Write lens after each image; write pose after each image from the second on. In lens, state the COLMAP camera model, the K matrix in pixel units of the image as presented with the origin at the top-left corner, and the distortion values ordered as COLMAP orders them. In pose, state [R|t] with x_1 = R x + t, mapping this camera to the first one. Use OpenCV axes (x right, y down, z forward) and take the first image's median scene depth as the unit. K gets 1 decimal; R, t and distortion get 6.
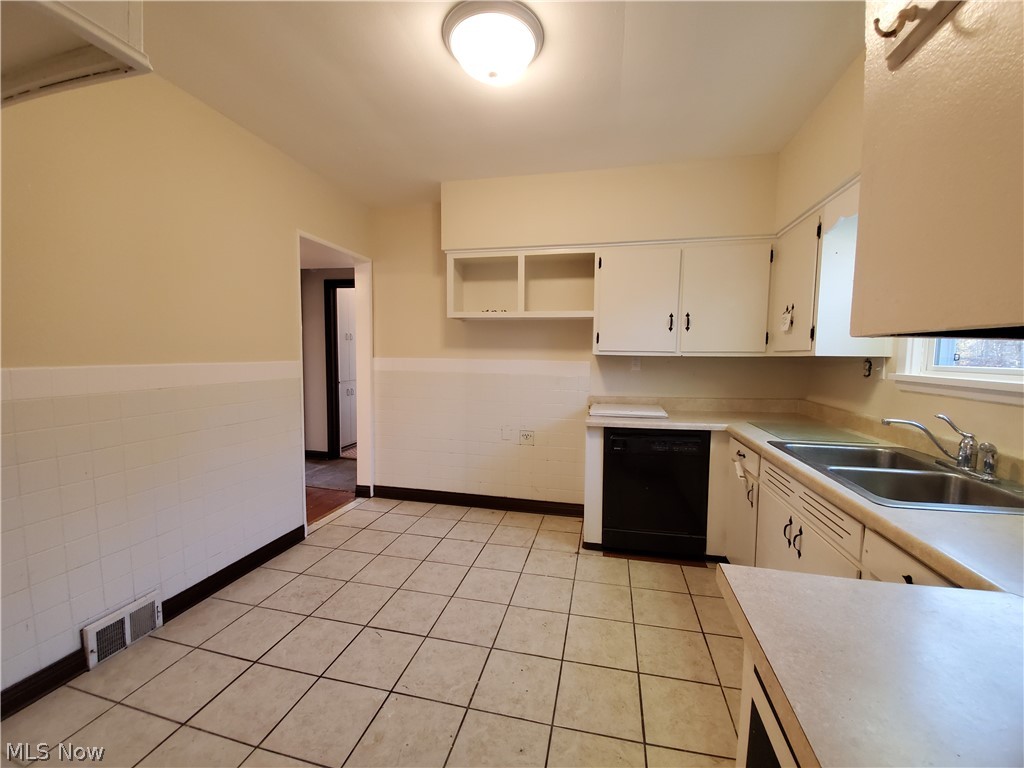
lens RADIAL K [[403.4, 0, 517.1], [0, 403.4, 381.3], [0, 0, 1]] dist [-0.001972, -0.006741]
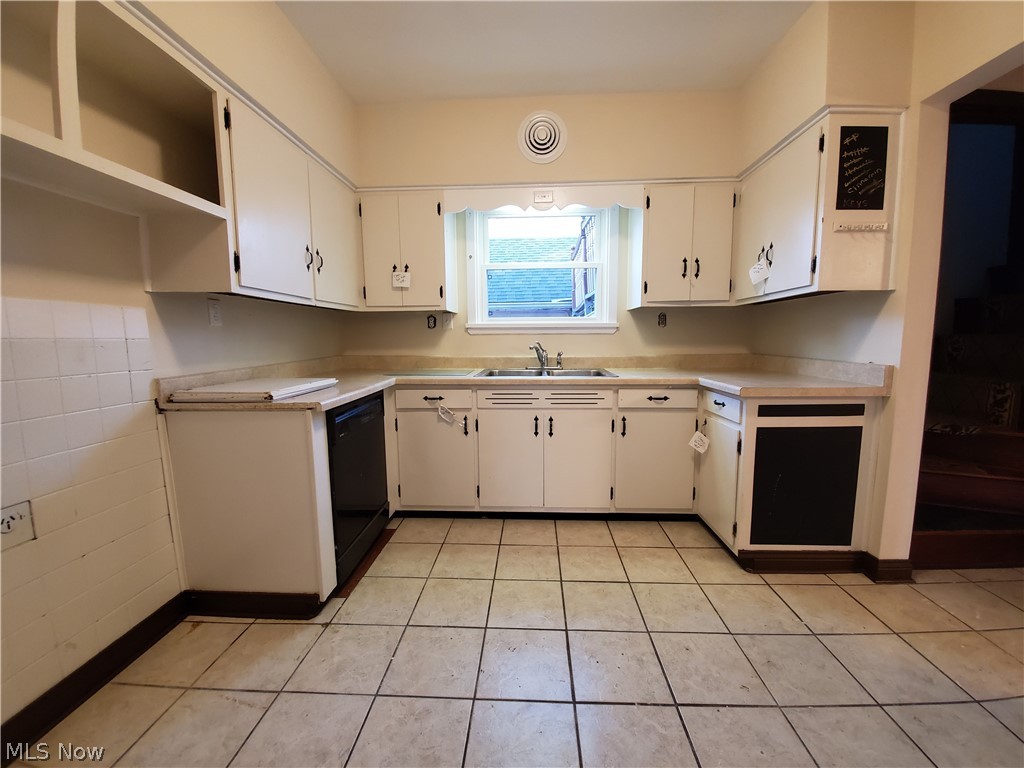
lens RADIAL K [[403.4, 0, 519.7], [0, 403.4, 381.7], [0, 0, 1]] dist [-0.001972, -0.006741]
pose [[-0.185127, -0.114106, 0.976068, -0.624311], [0.071106, 0.989077, 0.129113, 0.013932], [-0.980139, 0.093306, -0.174991, 1.095630]]
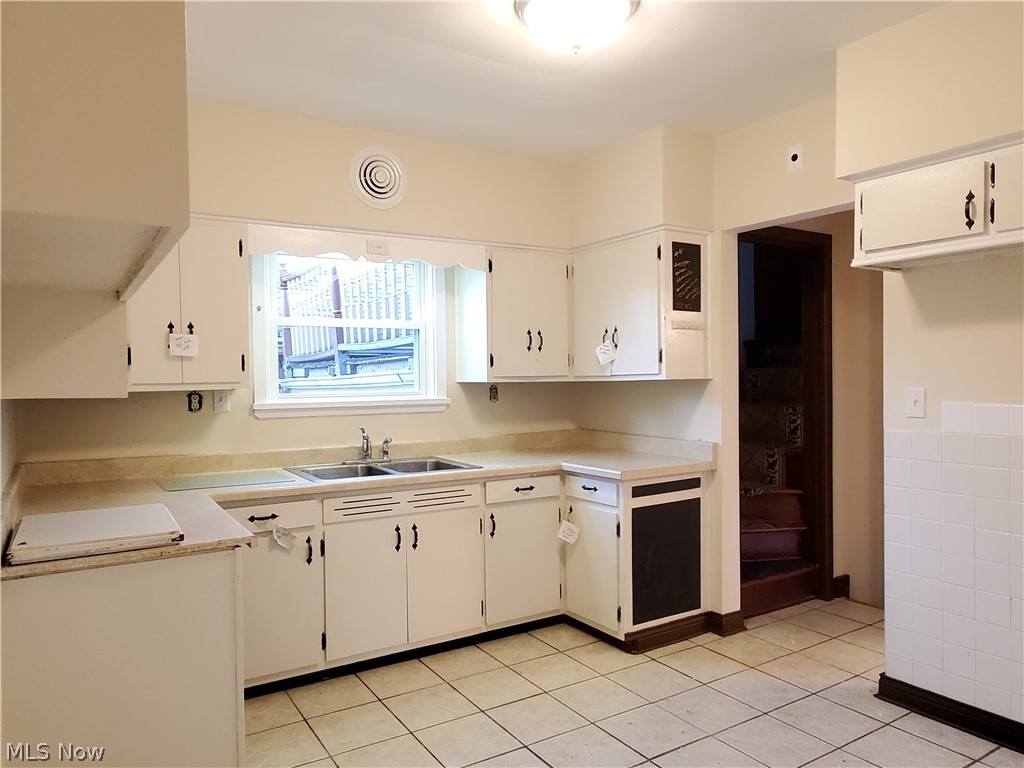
lens RADIAL K [[705.5, 0, 504.1], [0, 705.5, 382.7], [0, 0, 1]] dist [-0.004726, 0.006941]
pose [[-0.705619, -0.008120, 0.708545, -0.824461], [0.052692, 0.996565, 0.063895, -0.158001], [-0.706630, 0.082420, -0.702767, 1.830435]]
